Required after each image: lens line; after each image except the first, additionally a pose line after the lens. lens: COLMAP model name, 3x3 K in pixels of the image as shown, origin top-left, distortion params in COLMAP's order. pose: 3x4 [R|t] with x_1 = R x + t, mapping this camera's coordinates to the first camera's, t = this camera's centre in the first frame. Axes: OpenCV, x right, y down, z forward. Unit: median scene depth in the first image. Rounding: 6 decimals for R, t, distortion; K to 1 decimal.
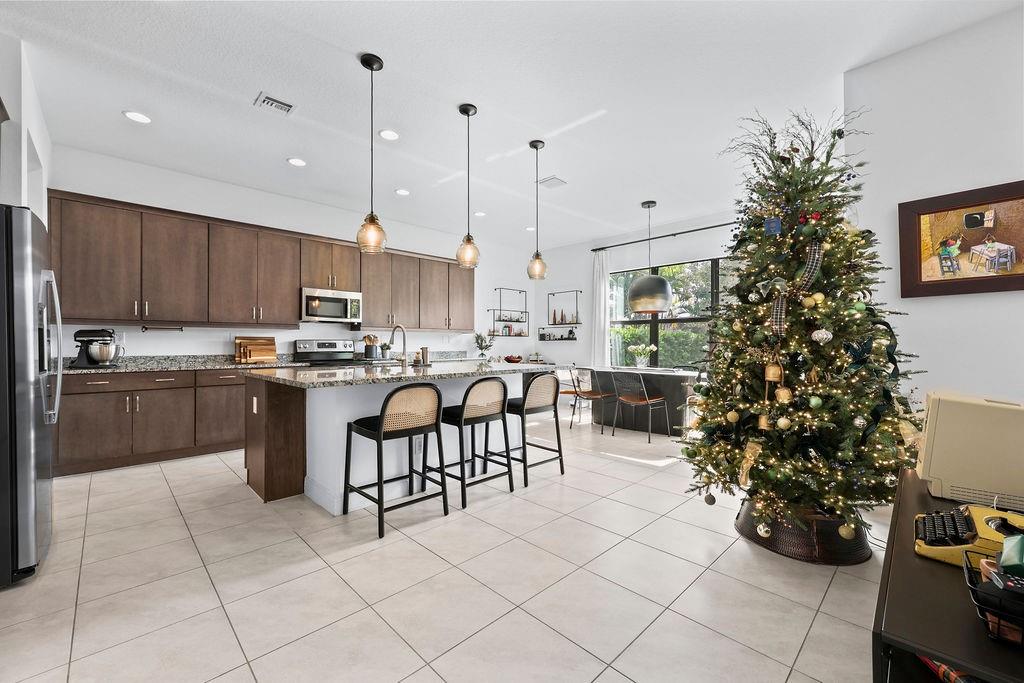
lens RADIAL K [[414.1, 0, 506.9], [0, 414.1, 344.3], [0, 0, 1]] dist [0.005001, -0.001005]
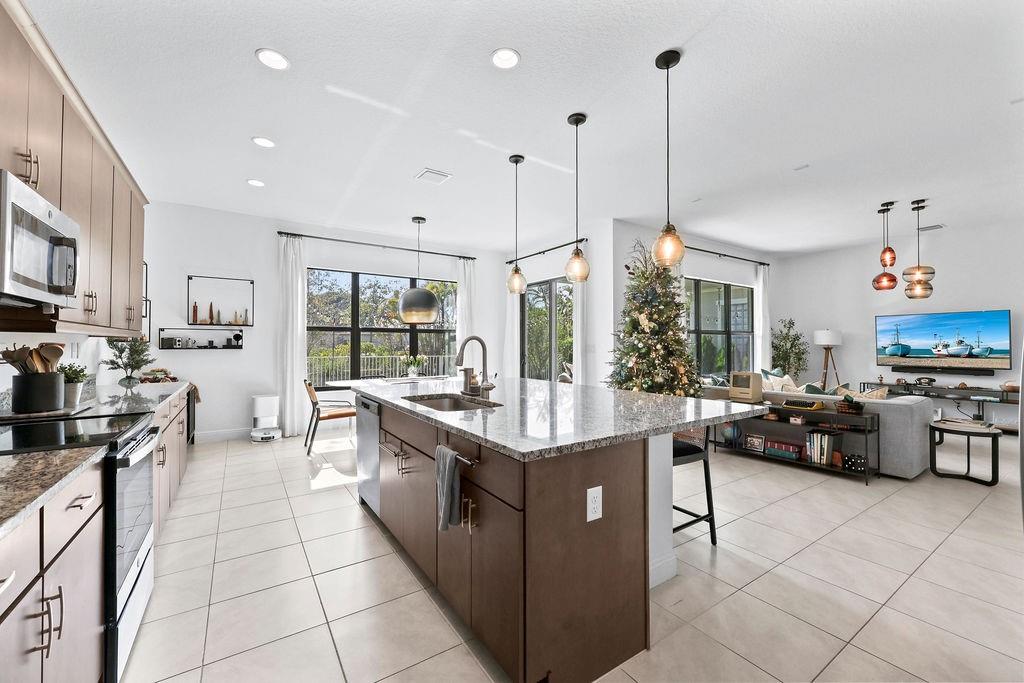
lens RADIAL K [[414.1, 0, 514.1], [0, 414.1, 342.8], [0, 0, 1]] dist [0.005001, -0.001005]
pose [[0.177597, 0.004481, 0.984093, -0.731948], [0.000198, 0.999989, -0.004590, -0.026574], [-0.984103, 0.001010, 0.177594, 0.662228]]
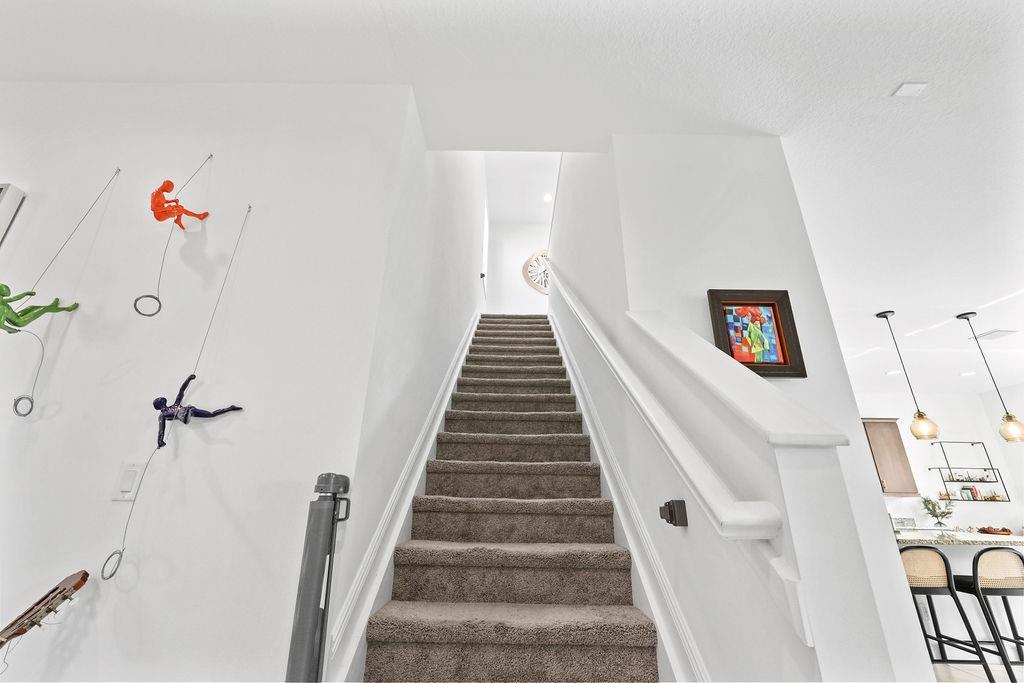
lens RADIAL K [[414.1, 0, 504.5], [0, 414.1, 342.0], [0, 0, 1]] dist [0.005001, -0.001005]
pose [[0.717595, -0.237468, -0.654726, -0.080400], [-0.017341, 0.933693, -0.357654, -0.004125], [0.696245, 0.268005, 0.665895, -0.454649]]
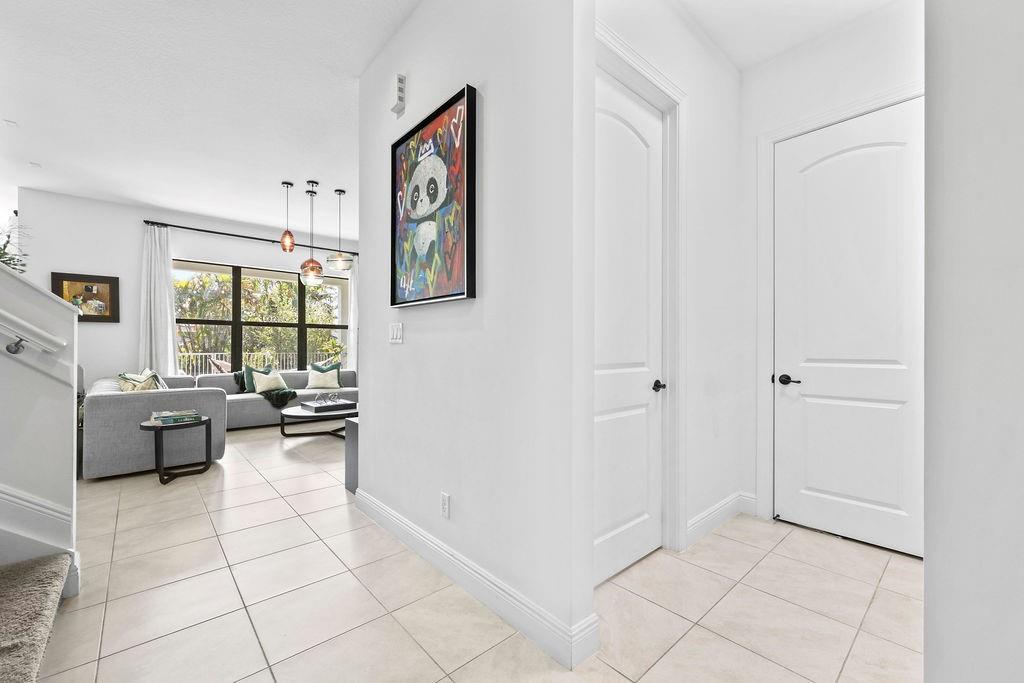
lens RADIAL K [[414.1, 0, 509.5], [0, 414.1, 345.3], [0, 0, 1]] dist [0.005001, -0.001005]
pose [[0.050941, 0.004206, 0.998693, -0.489656], [-0.002802, 0.999988, -0.004069, 0.001666], [-0.998698, -0.002591, 0.050952, -0.682971]]
